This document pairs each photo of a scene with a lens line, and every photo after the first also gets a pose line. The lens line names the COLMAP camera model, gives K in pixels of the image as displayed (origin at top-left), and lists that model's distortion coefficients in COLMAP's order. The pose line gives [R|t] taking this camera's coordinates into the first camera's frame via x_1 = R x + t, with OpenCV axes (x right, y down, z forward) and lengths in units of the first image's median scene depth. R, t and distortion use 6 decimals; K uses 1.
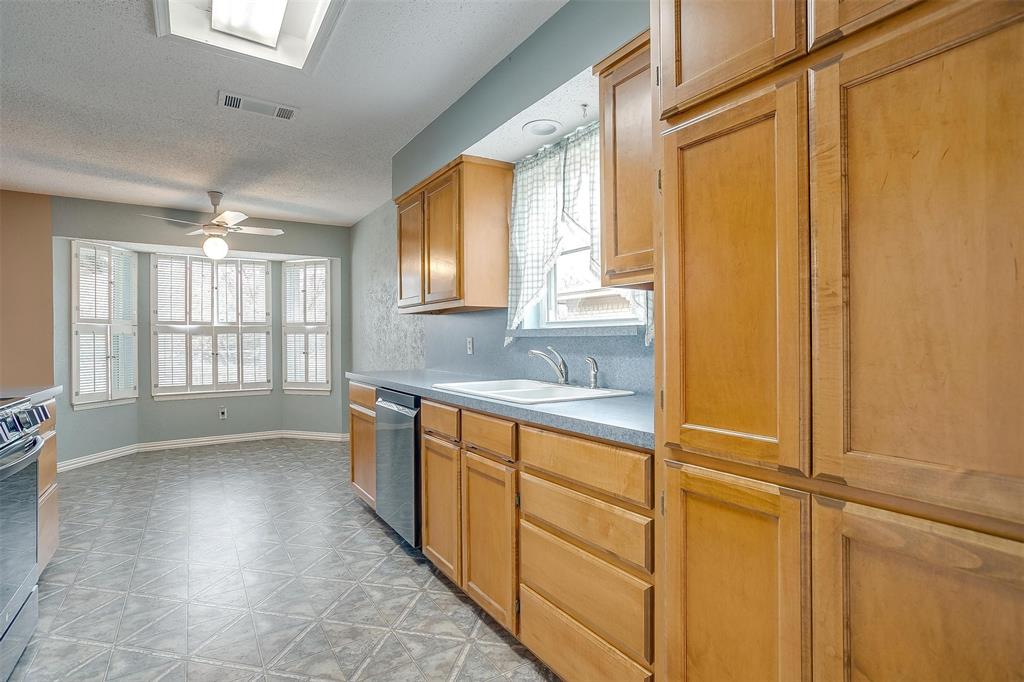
lens RADIAL K [[499.6, 0, 507.6], [0, 499.6, 341.4], [0, 0, 1]] dist [-0.024445, 0.000798]
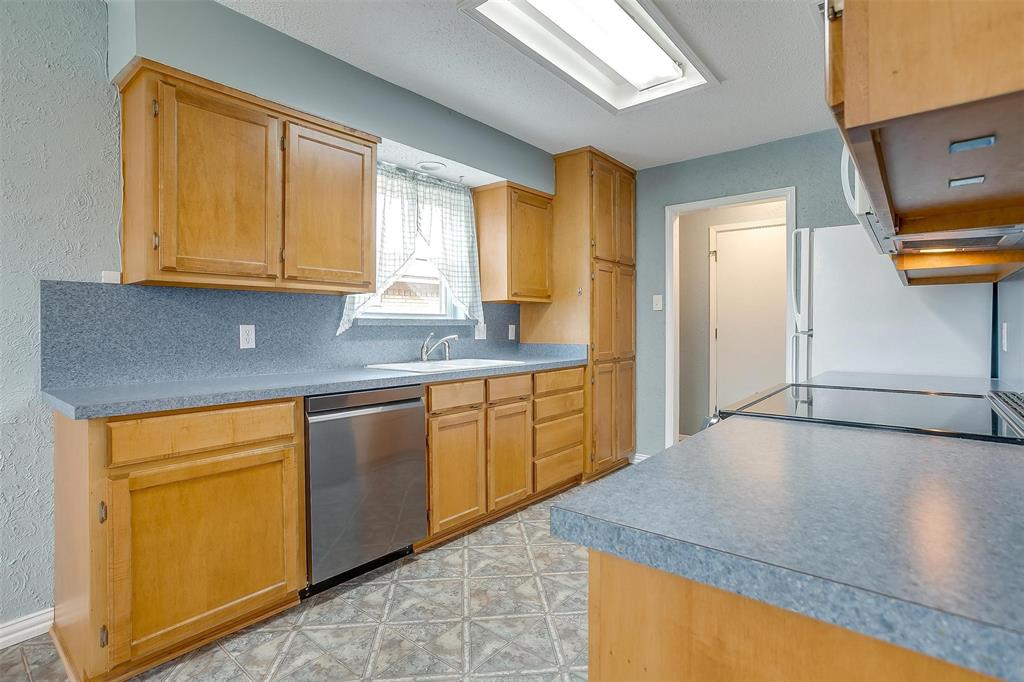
lens RADIAL K [[503.0, 0, 510.2], [0, 503.0, 333.9], [0, 0, 1]] dist [-0.058860, 0.037267]
pose [[-0.300235, -0.009002, 0.953823, -0.521927], [0.006468, 0.999913, 0.011473, -0.000470], [-0.953843, 0.009614, -0.300151, 0.503030]]
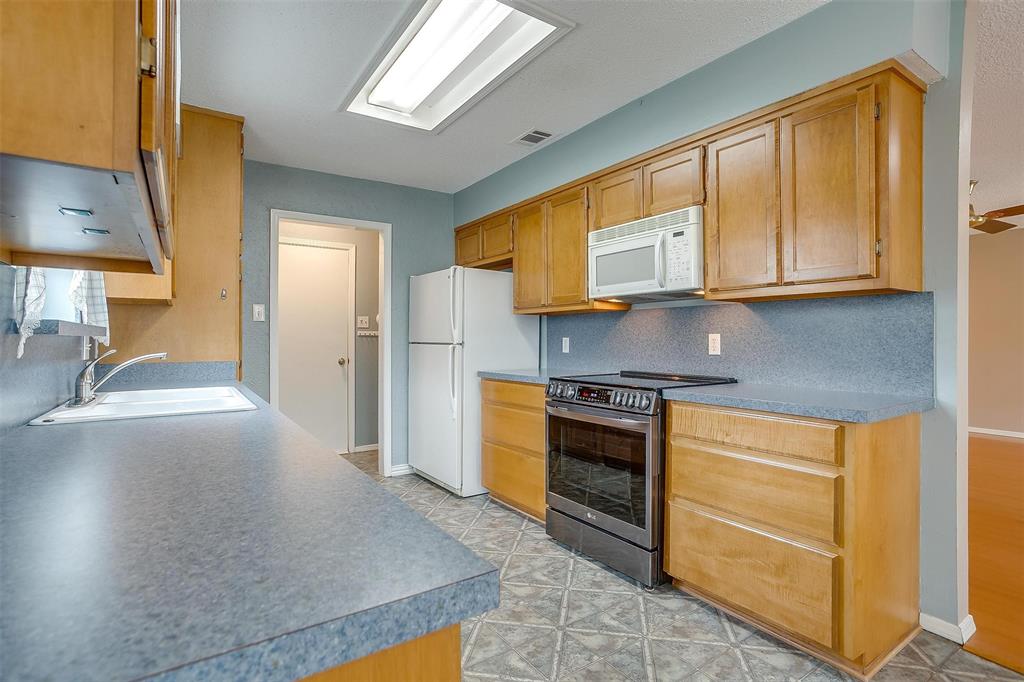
lens RADIAL K [[504.3, 0, 505.5], [0, 504.3, 339.1], [0, 0, 1]] dist [-0.019014, 0.000620]
pose [[-0.999868, 0.004812, -0.015488, -0.209864], [0.004751, 0.999981, 0.003968, -0.002076], [0.015507, 0.003894, -0.999872, 0.737899]]
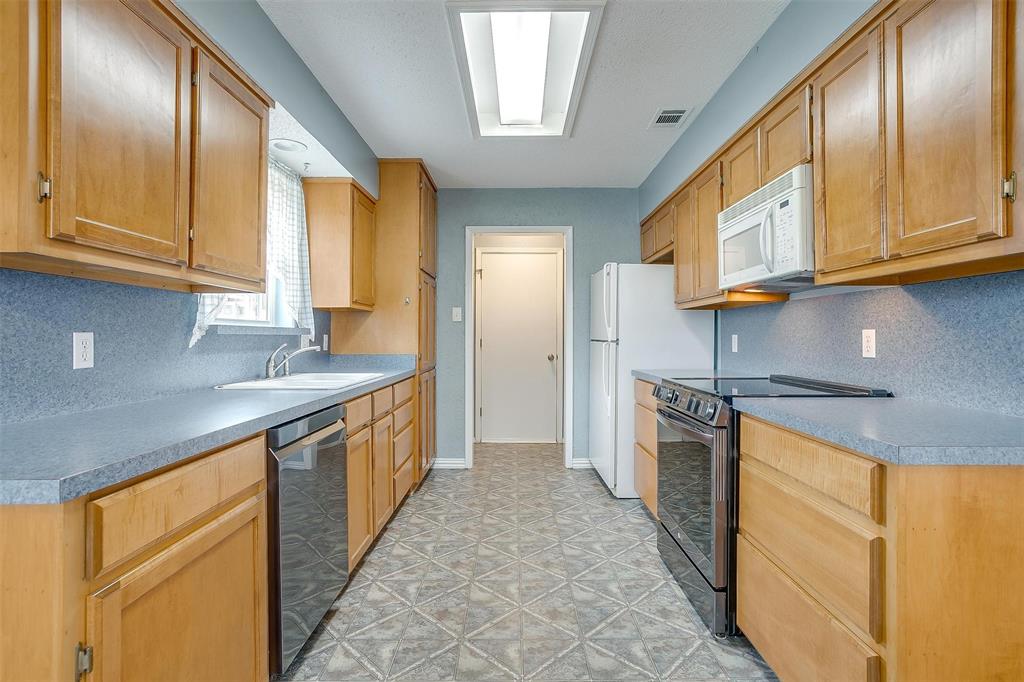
lens RADIAL K [[503.0, 0, 510.2], [0, 503.0, 333.9], [0, 0, 1]] dist [-0.058860, 0.037267]
pose [[-0.838179, 0.008419, 0.545330, -0.393513], [0.006677, 0.999964, -0.005176, -0.000877], [-0.545354, -0.000697, -0.838205, 0.691995]]
